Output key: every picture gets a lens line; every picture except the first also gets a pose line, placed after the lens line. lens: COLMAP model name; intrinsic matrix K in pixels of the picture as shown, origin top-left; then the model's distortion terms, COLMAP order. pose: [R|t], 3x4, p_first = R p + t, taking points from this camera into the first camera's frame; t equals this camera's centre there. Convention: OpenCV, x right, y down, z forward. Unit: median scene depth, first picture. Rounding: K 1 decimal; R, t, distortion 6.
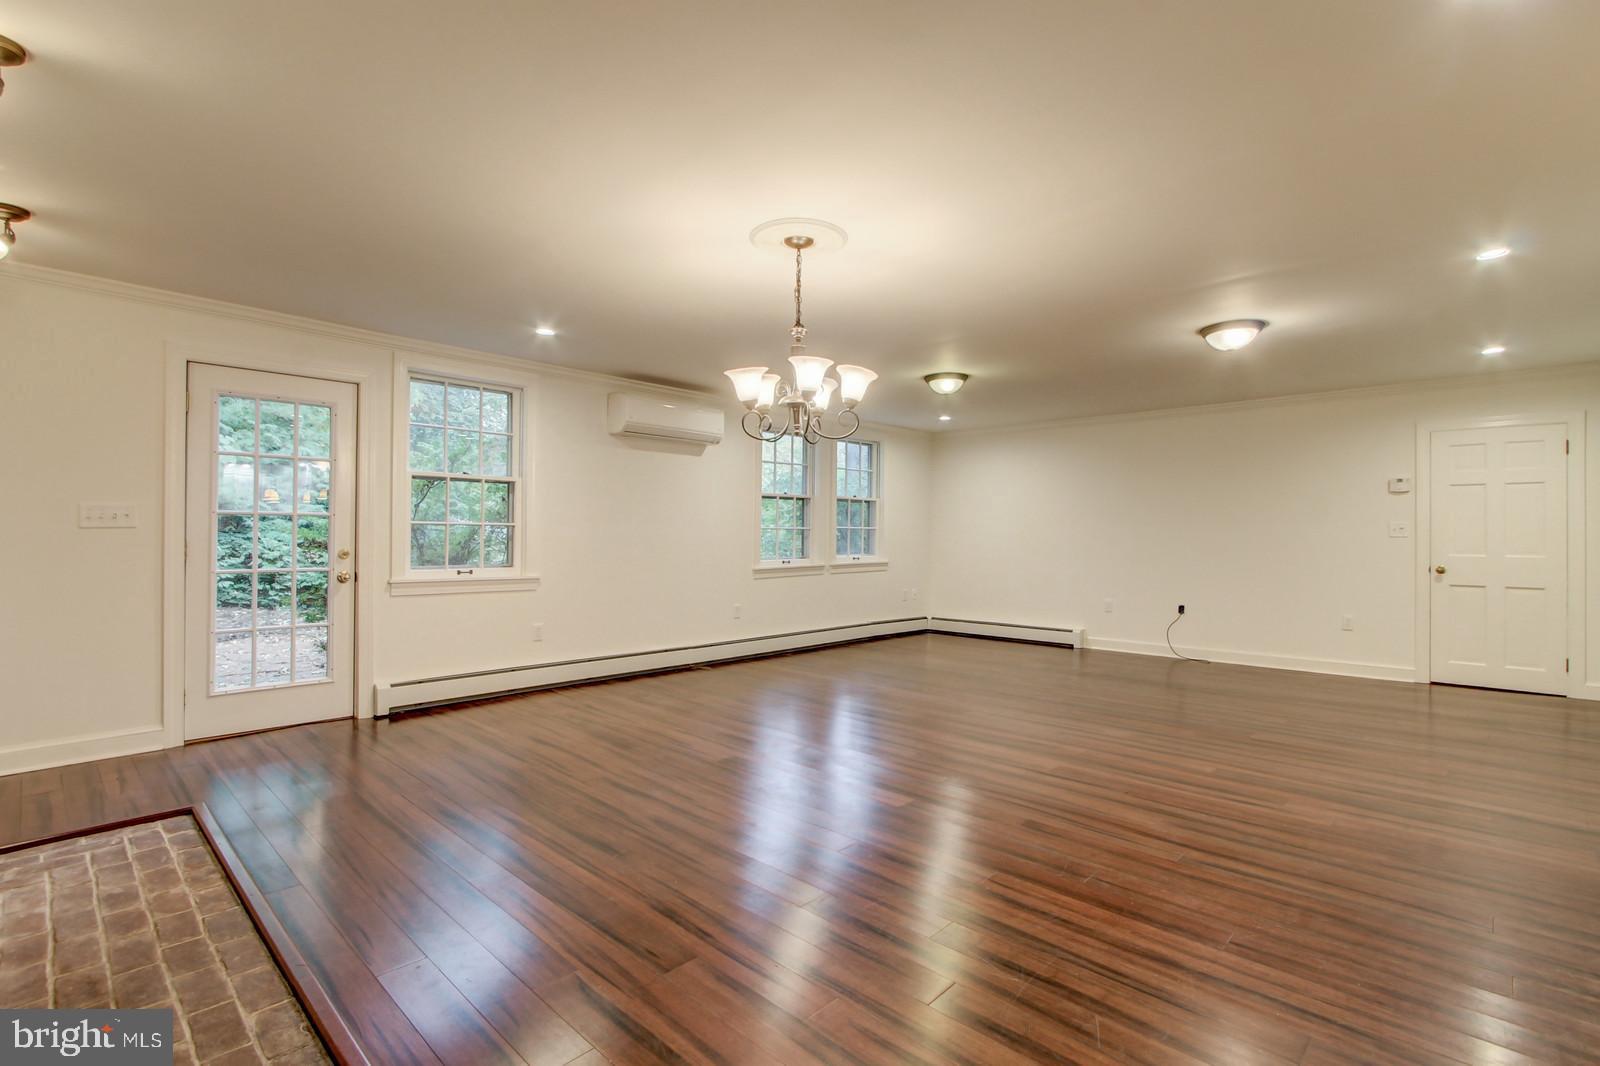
lens RADIAL K [[746.6, 0, 807.4], [0, 746.6, 533.8], [0, 0, 1]] dist [-0.013450, 0.003683]
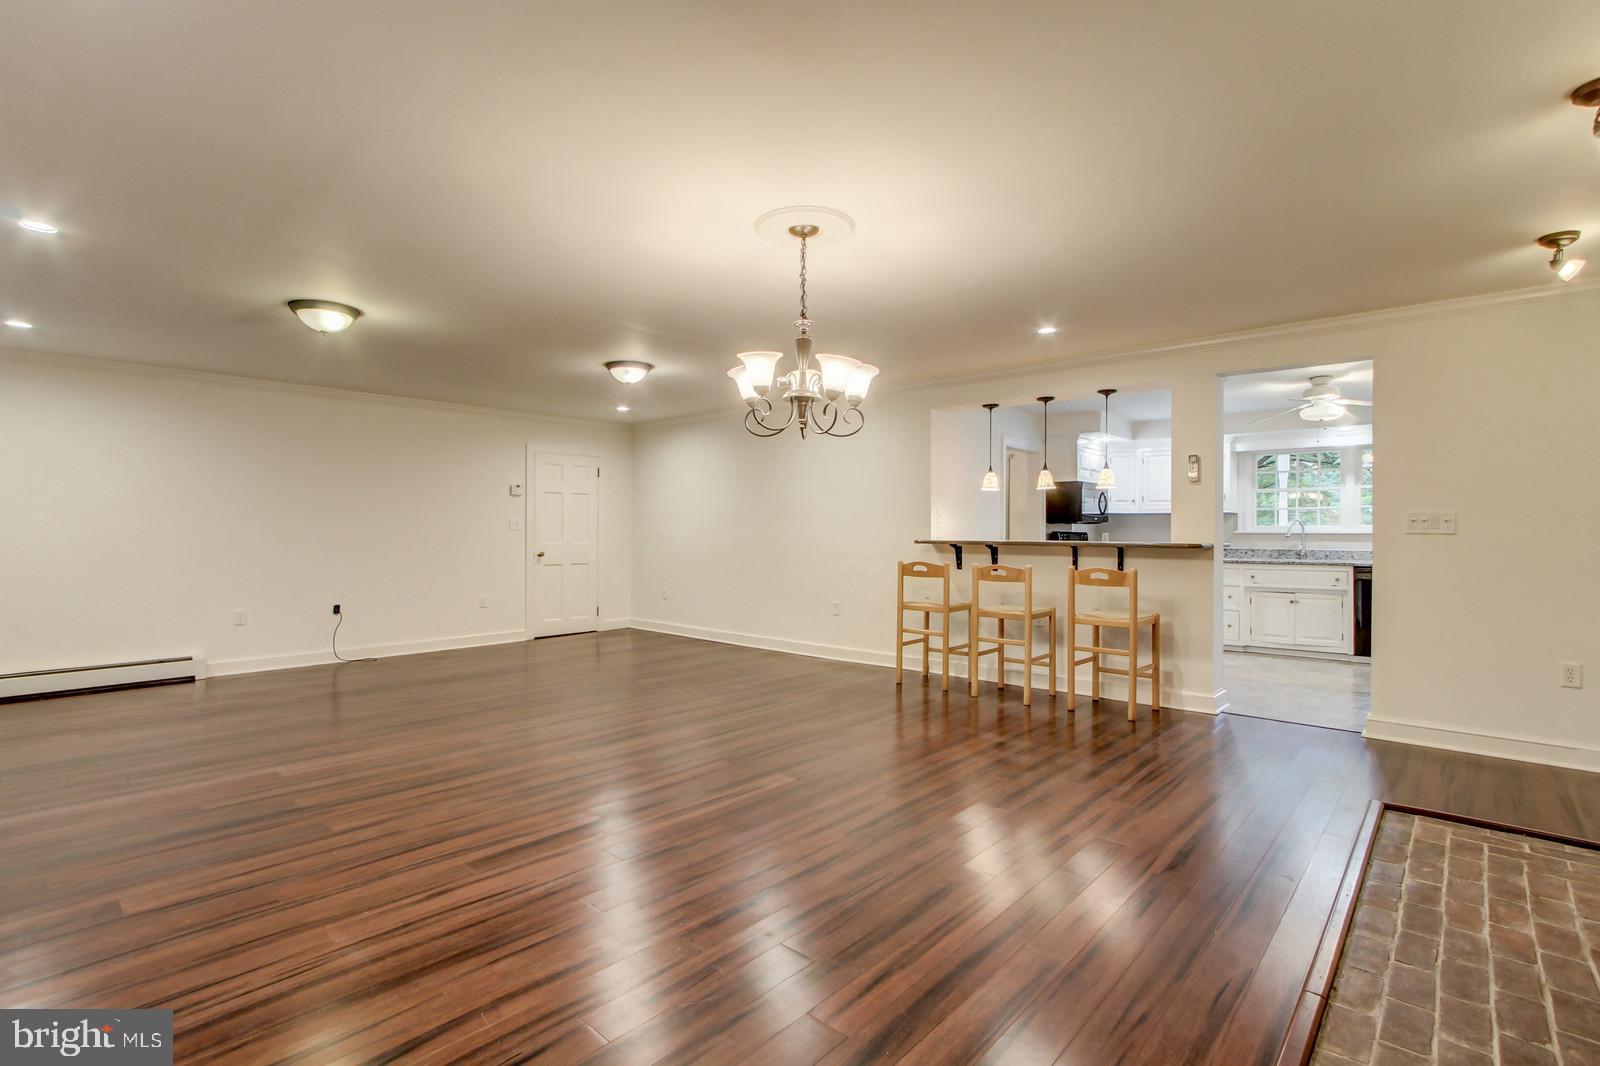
lens RADIAL K [[746.6, 0, 807.4], [0, 746.6, 533.8], [0, 0, 1]] dist [-0.013450, 0.003683]
pose [[-0.032447, -0.008011, 0.999441, -0.753703], [-0.007241, 0.999944, 0.007780, -0.004914], [-0.999447, -0.006985, -0.032503, 0.788019]]
